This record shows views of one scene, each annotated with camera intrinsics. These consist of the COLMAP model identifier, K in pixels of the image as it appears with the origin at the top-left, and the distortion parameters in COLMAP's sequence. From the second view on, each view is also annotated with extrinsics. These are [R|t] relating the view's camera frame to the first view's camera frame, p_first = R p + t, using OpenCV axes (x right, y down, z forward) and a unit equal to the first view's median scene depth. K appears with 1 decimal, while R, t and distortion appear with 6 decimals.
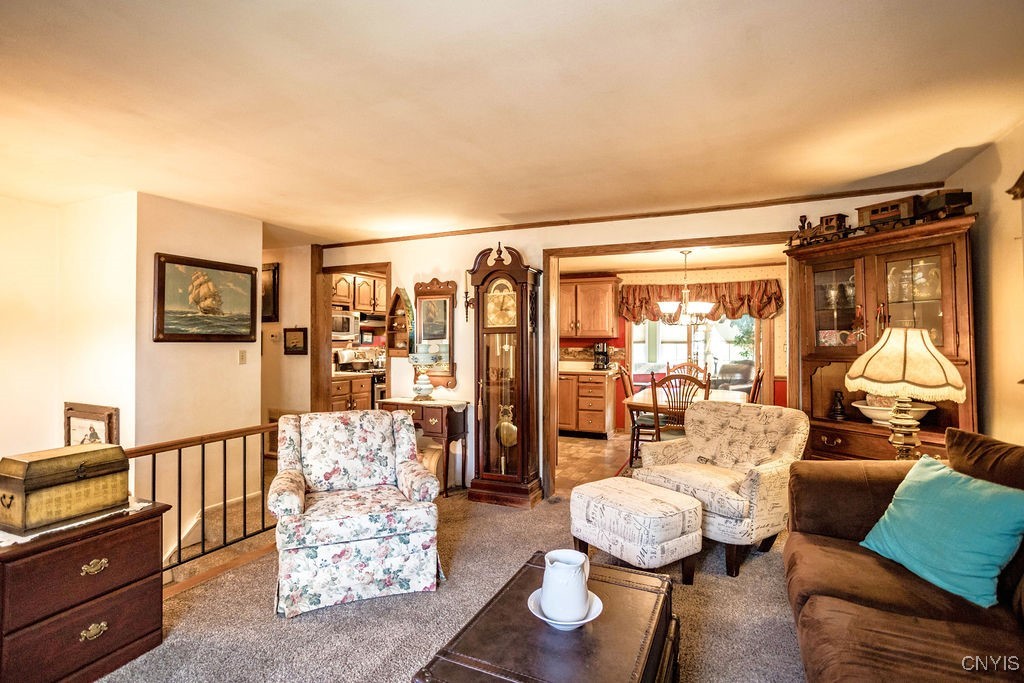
lens RADIAL K [[496.8, 0, 508.2], [0, 496.8, 336.9], [0, 0, 1]] dist [-0.048560, 0.032021]
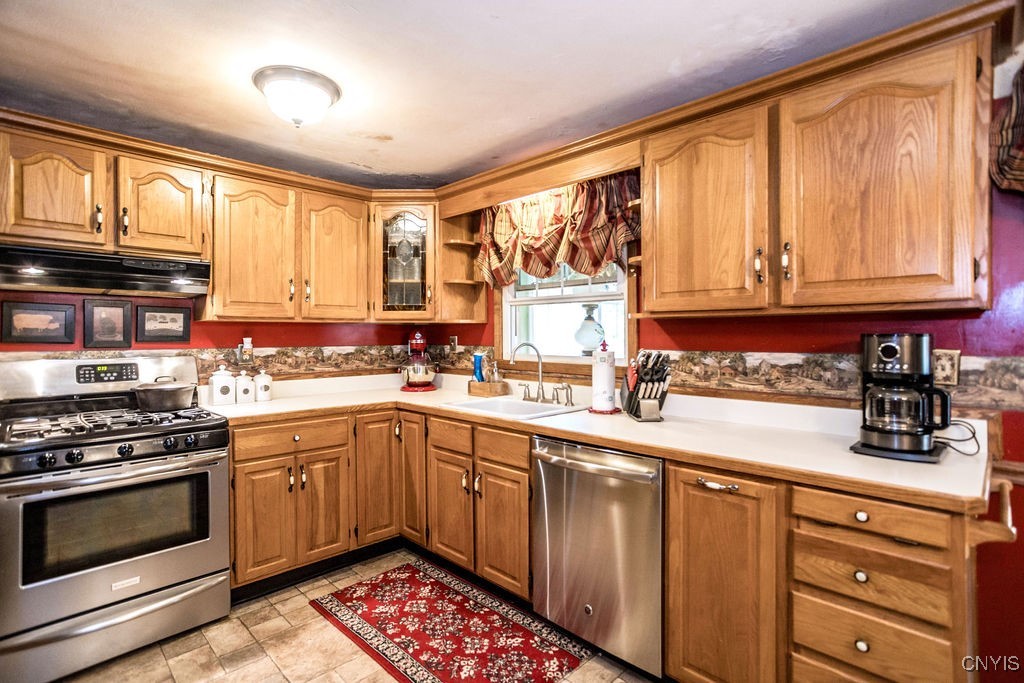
lens RADIAL K [[496.8, 0, 508.2], [0, 496.8, 336.9], [0, 0, 1]] dist [-0.048560, 0.032021]
pose [[0.934680, -0.006963, -0.355423, 0.109800], [0.009095, 0.999949, 0.004327, 0.012002], [0.355375, -0.007277, 0.934695, 0.802020]]
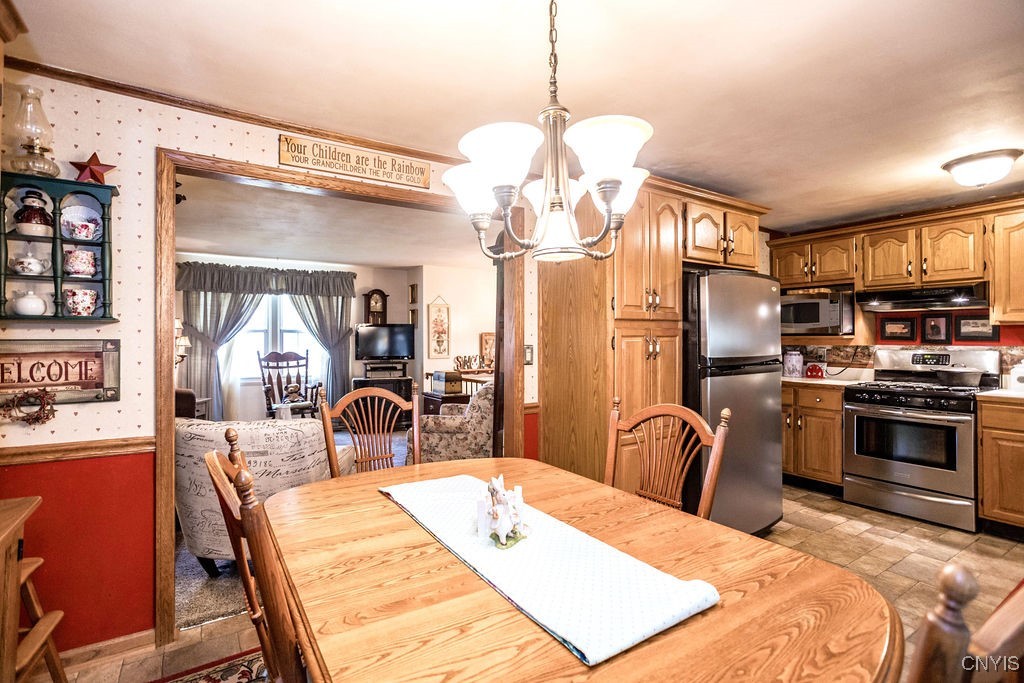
lens RADIAL K [[496.8, 0, 508.2], [0, 496.8, 336.9], [0, 0, 1]] dist [-0.048560, 0.032021]
pose [[-0.530070, -0.004119, -0.847944, 0.477176], [0.004235, 0.999963, -0.007505, 0.013044], [0.847943, -0.007569, -0.530033, 0.919829]]
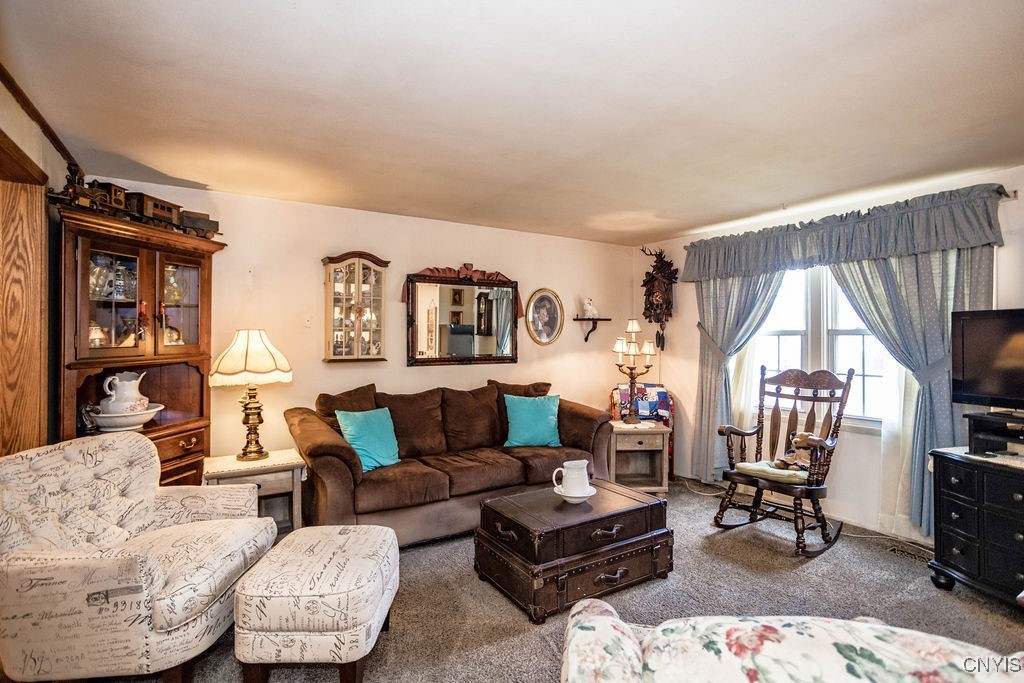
lens RADIAL K [[496.8, 0, 508.2], [0, 496.8, 336.9], [0, 0, 1]] dist [-0.048560, 0.032021]
pose [[-0.831009, 0.000015, 0.556259, -0.176440], [-0.003514, 0.999980, -0.005277, 0.000159], [-0.556248, -0.006340, -0.830992, 0.636588]]
